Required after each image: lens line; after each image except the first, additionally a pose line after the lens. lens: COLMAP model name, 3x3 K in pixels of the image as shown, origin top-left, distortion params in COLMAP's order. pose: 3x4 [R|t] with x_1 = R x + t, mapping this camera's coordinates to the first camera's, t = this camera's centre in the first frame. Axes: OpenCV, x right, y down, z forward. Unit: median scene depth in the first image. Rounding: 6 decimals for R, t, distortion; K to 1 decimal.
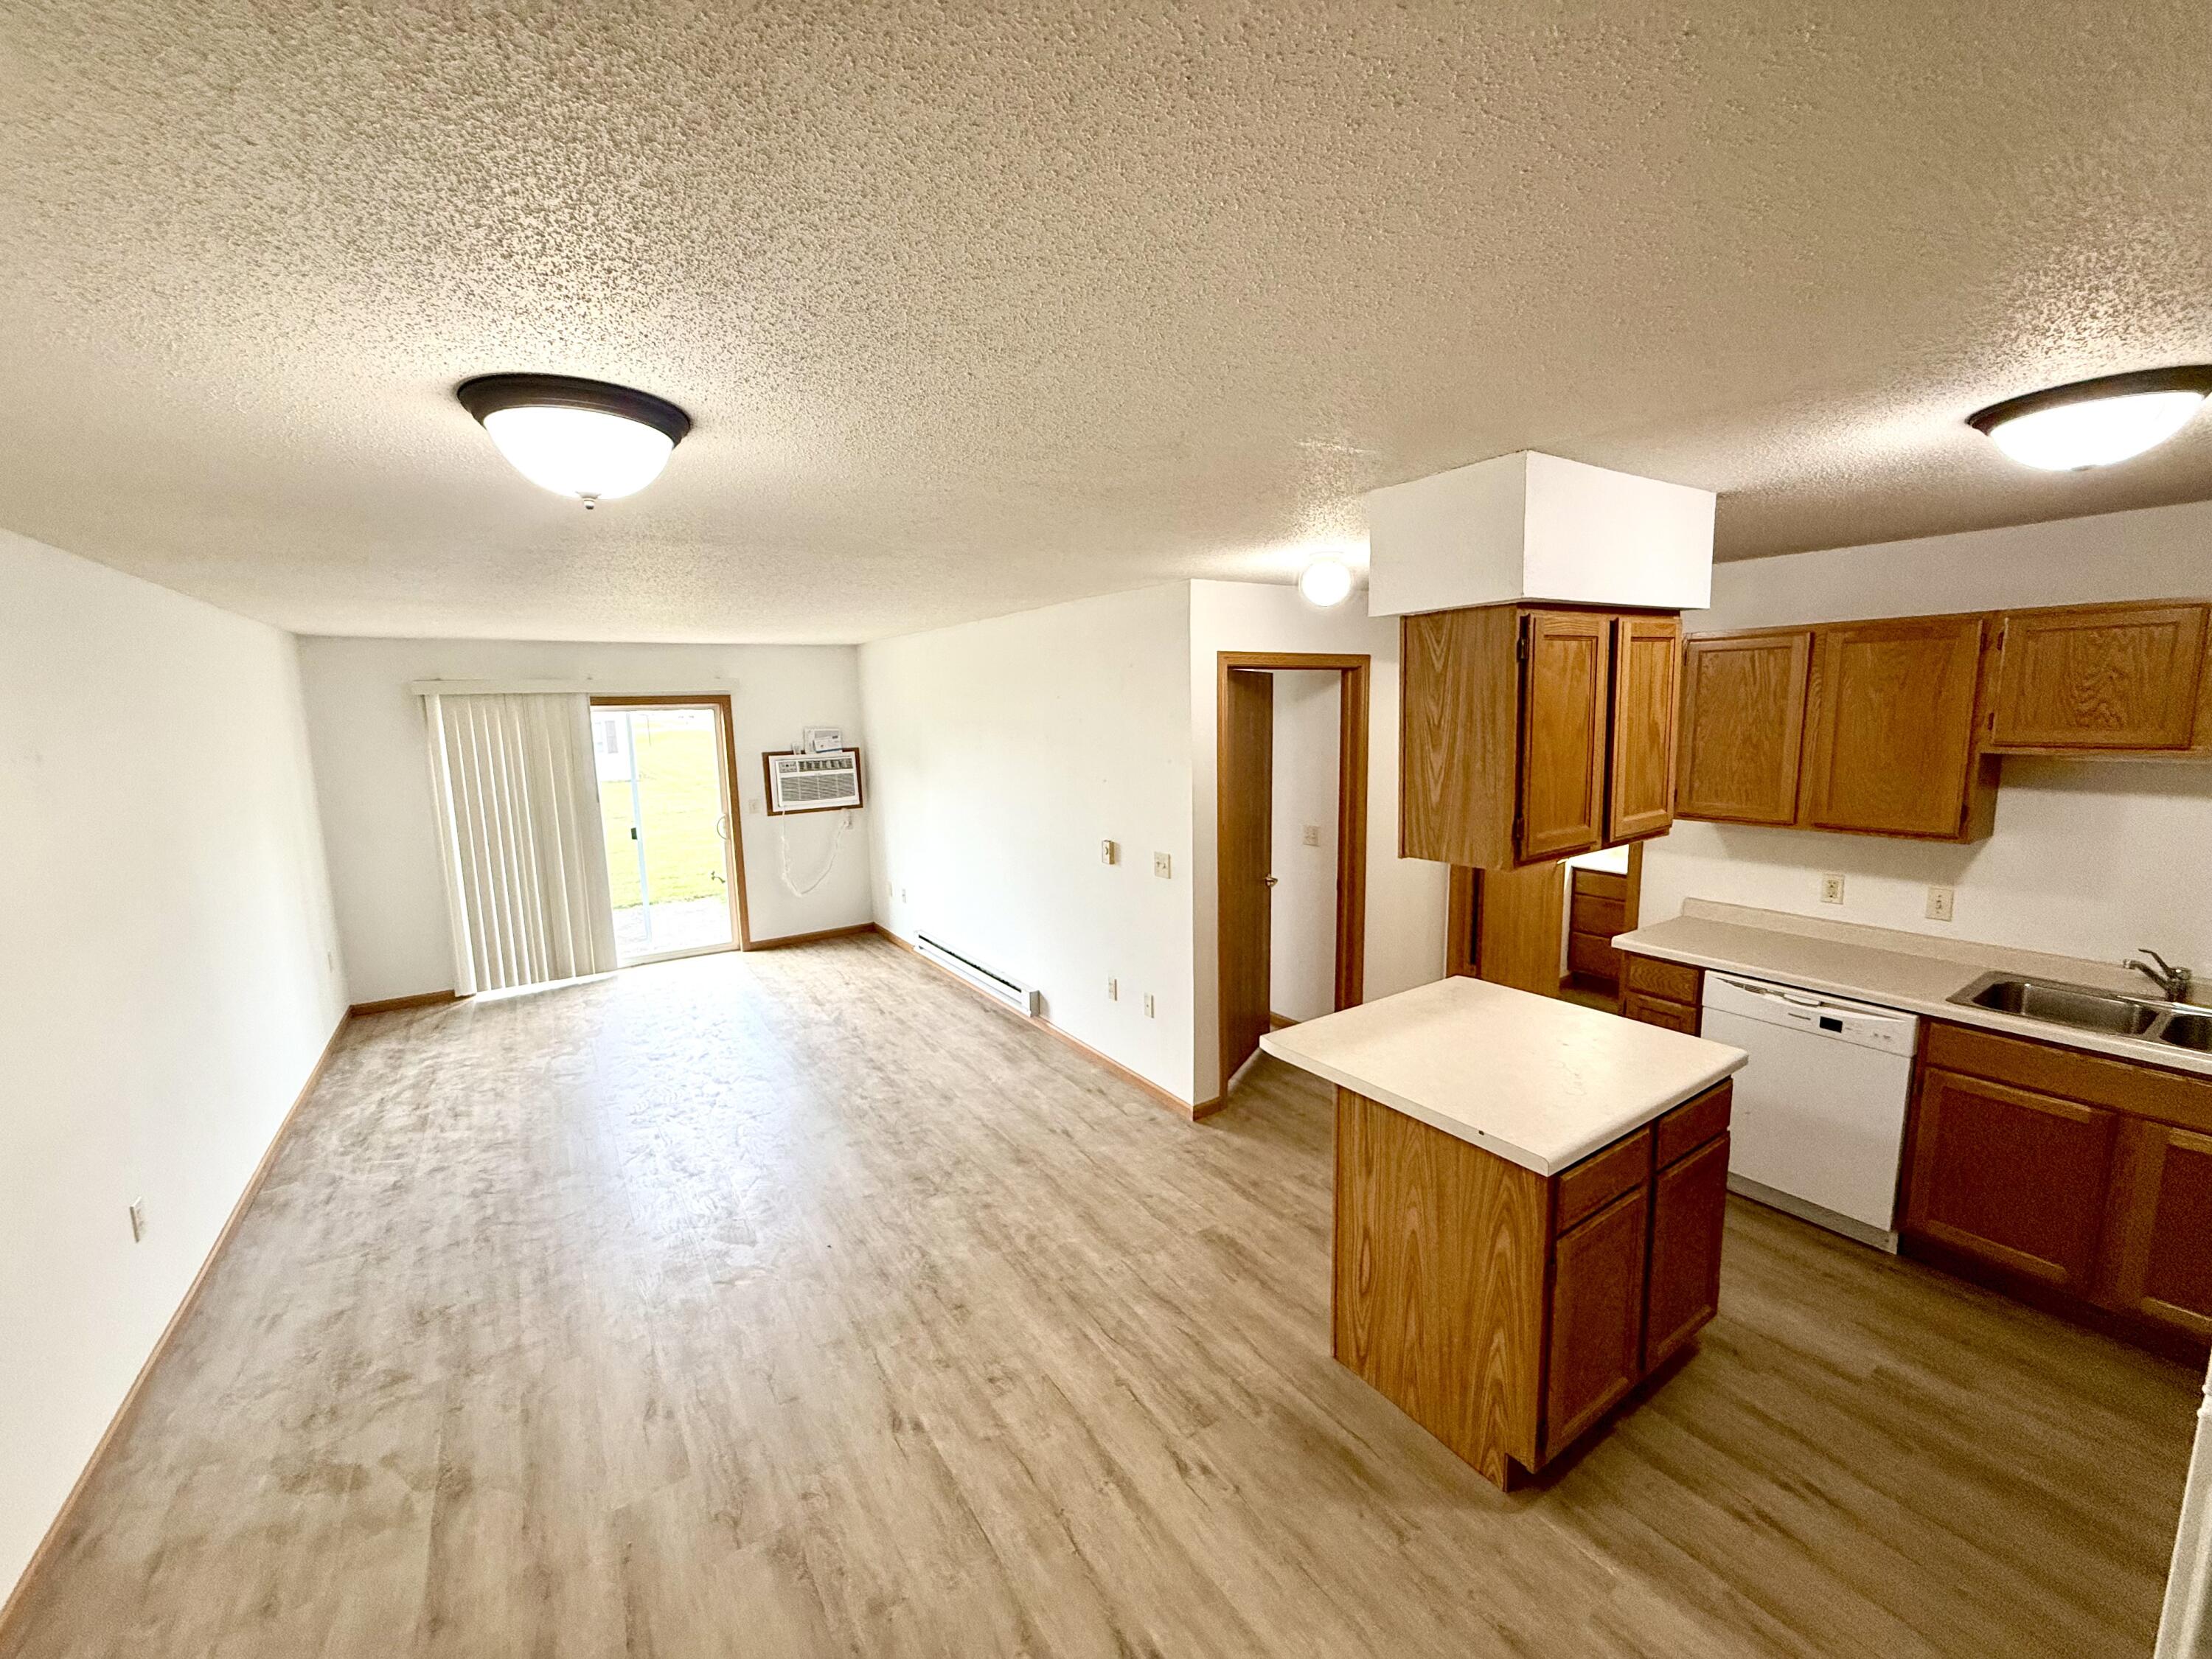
lens RADIAL K [[877.3, 0, 1104.0], [0, 877.3, 828.8], [0, 0, 1]] dist [-0.000245, 0.000323]
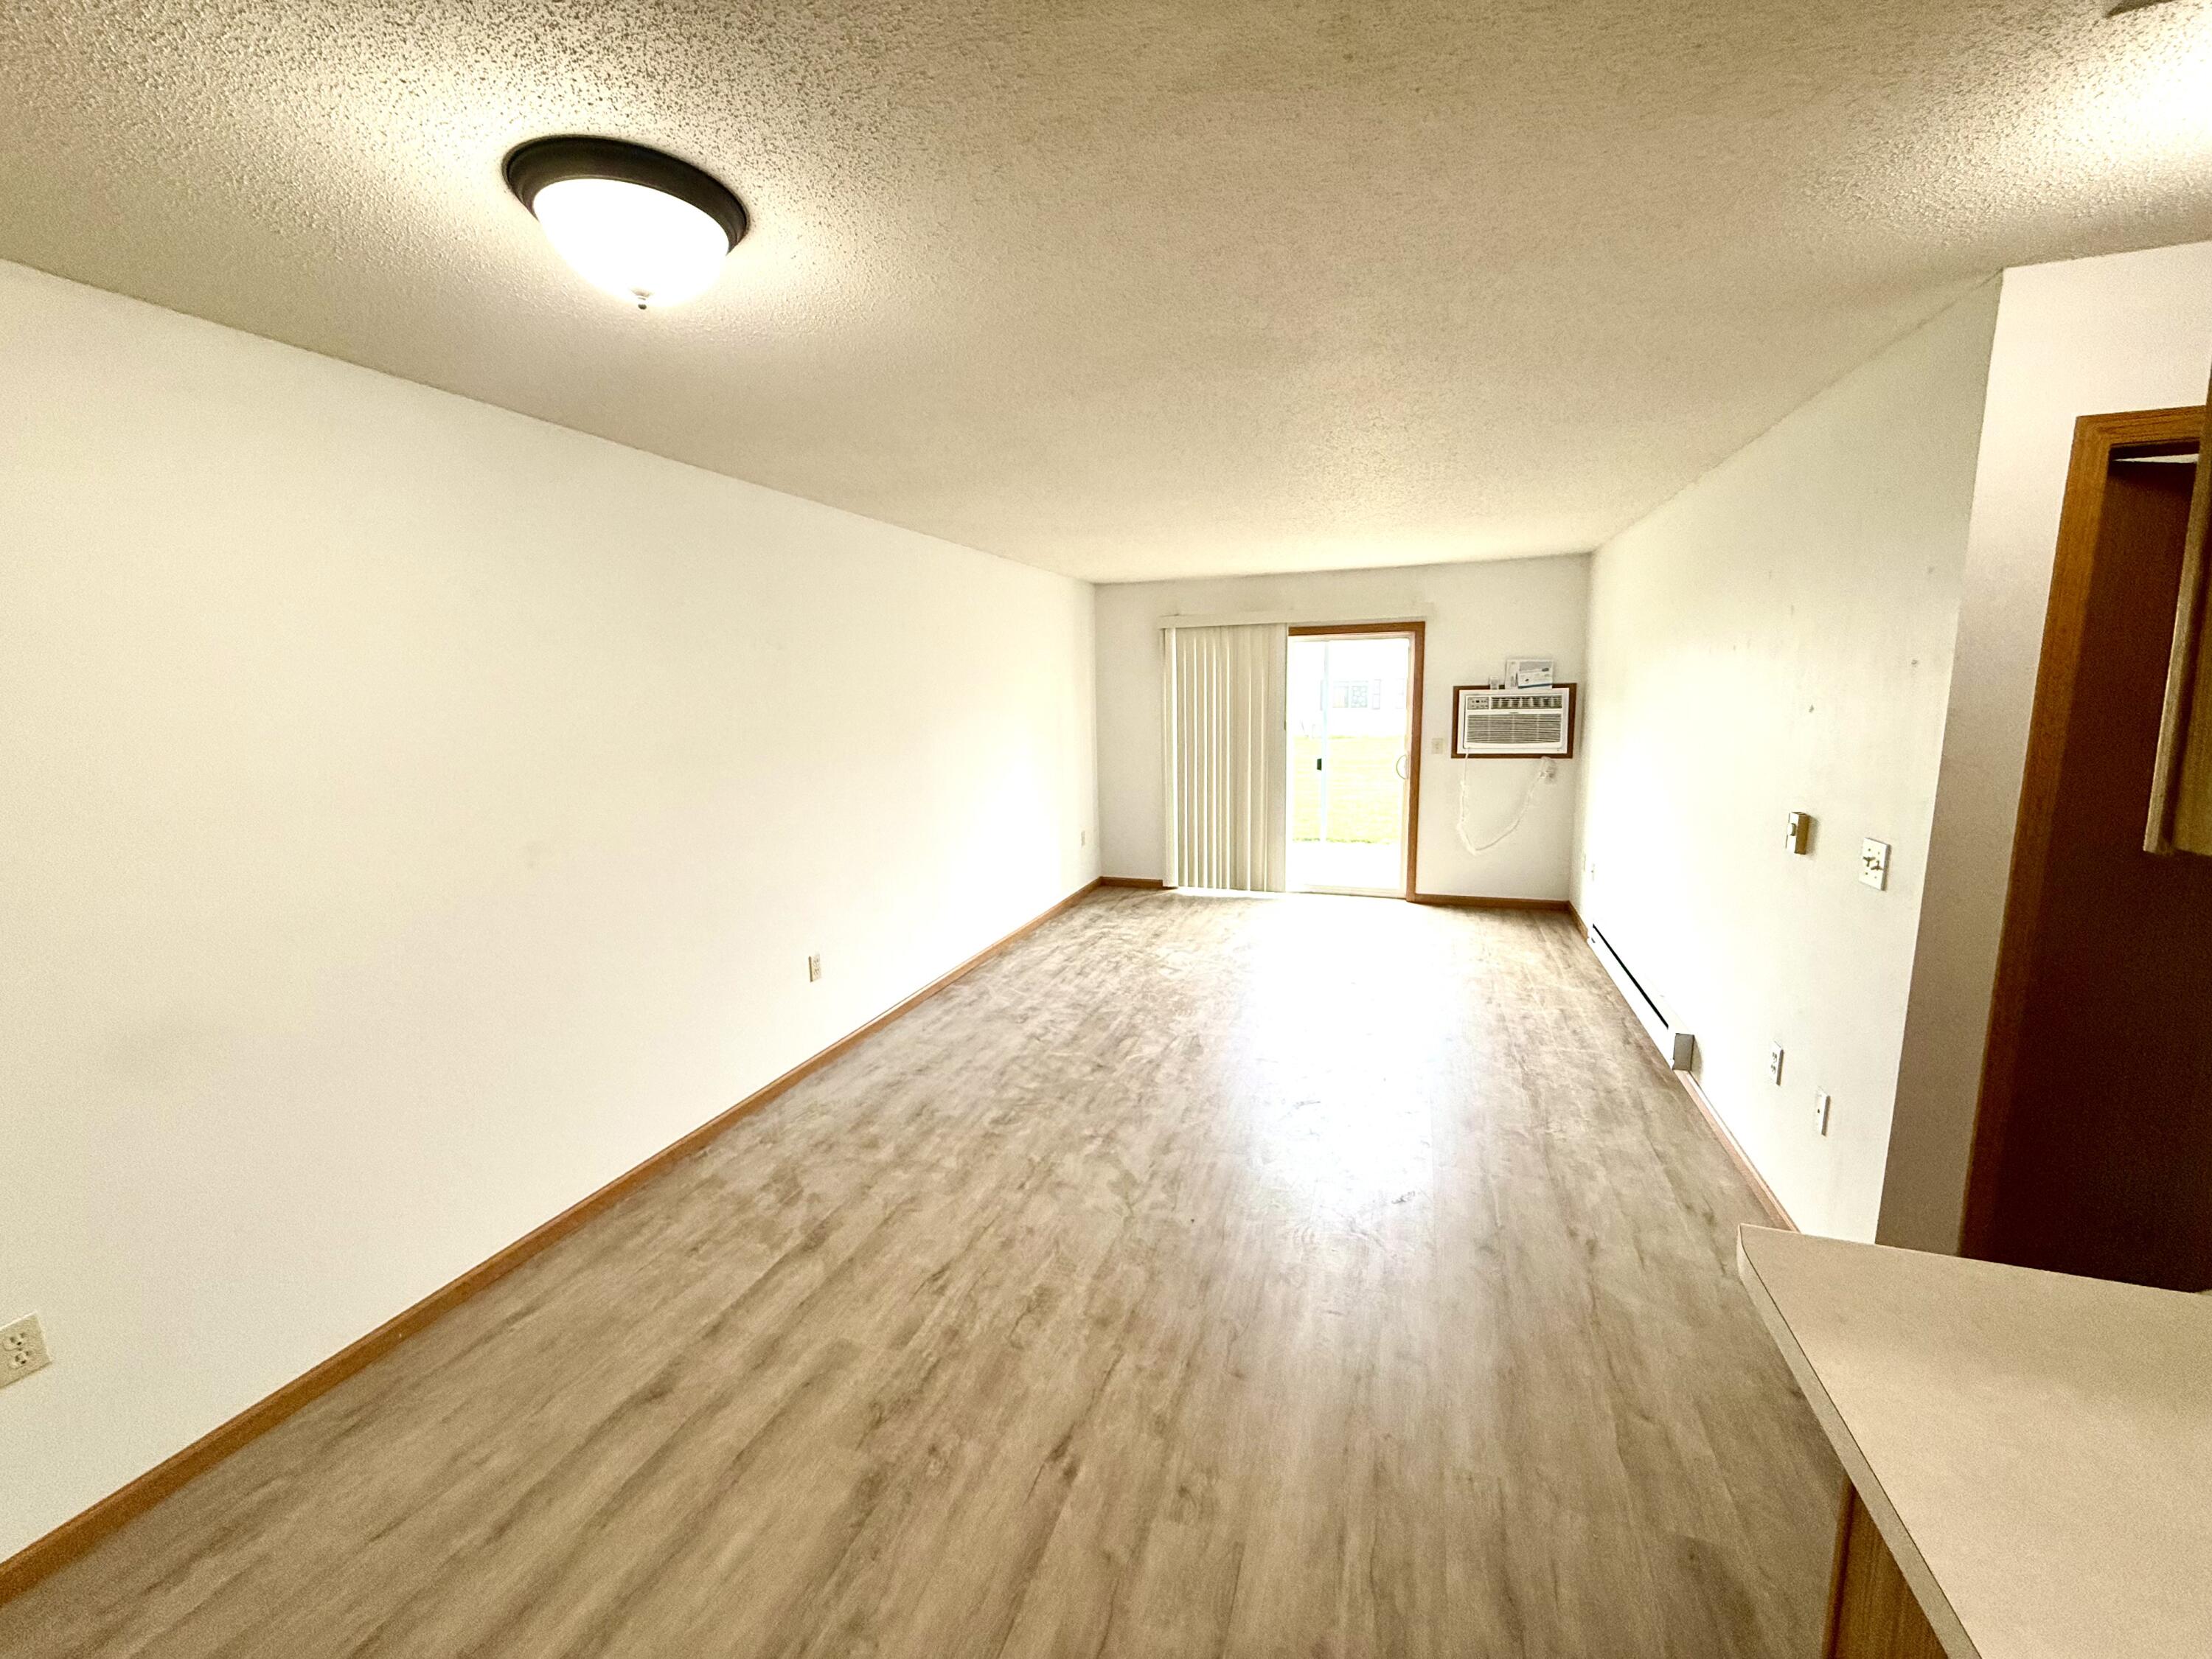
lens RADIAL K [[877.3, 0, 1104.0], [0, 877.3, 828.8], [0, 0, 1]] dist [-0.000245, 0.000323]
pose [[0.602364, 0.135657, -0.786610, 0.243282], [-0.103562, 0.990405, 0.091498, 0.024753], [0.791475, 0.026348, 0.610633, 0.372627]]
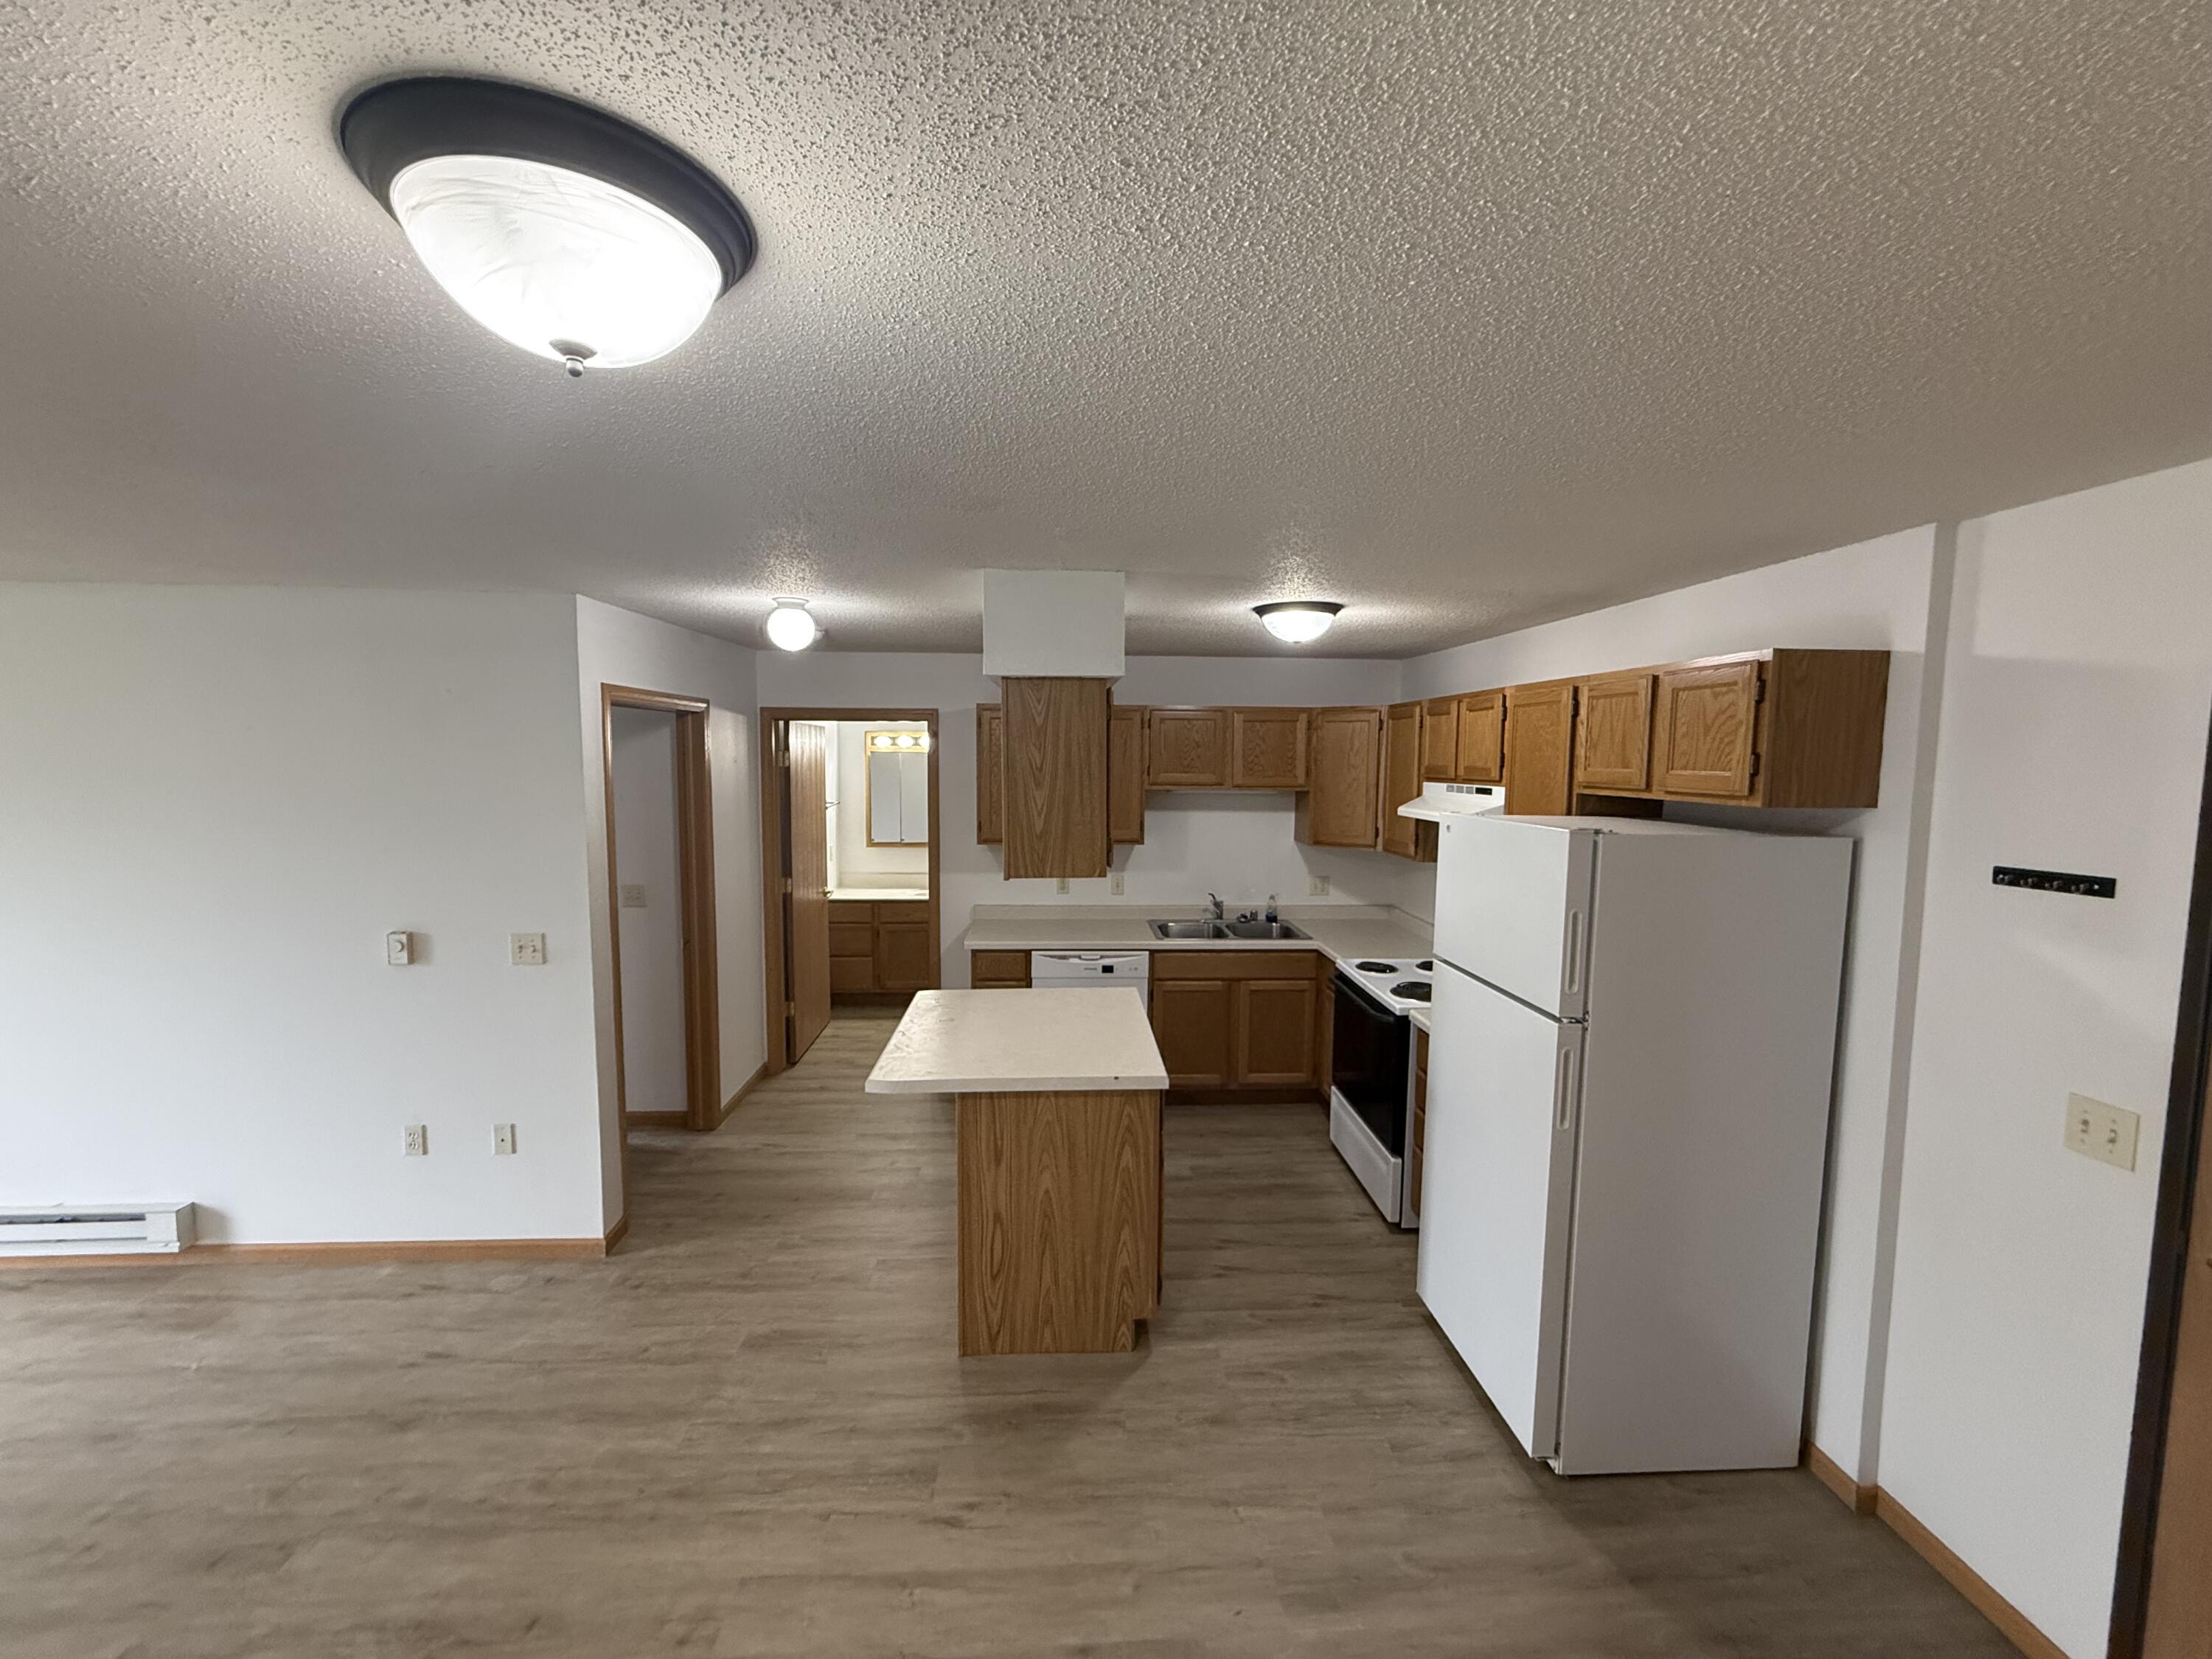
lens RADIAL K [[877.3, 0, 1104.0], [0, 877.3, 828.8], [0, 0, 1]] dist [-0.000245, 0.000323]
pose [[0.505610, -0.048846, 0.861378, -0.415037], [0.101123, 0.994870, -0.002941, -0.012496], [-0.856815, 0.088592, 0.507955, 0.193163]]
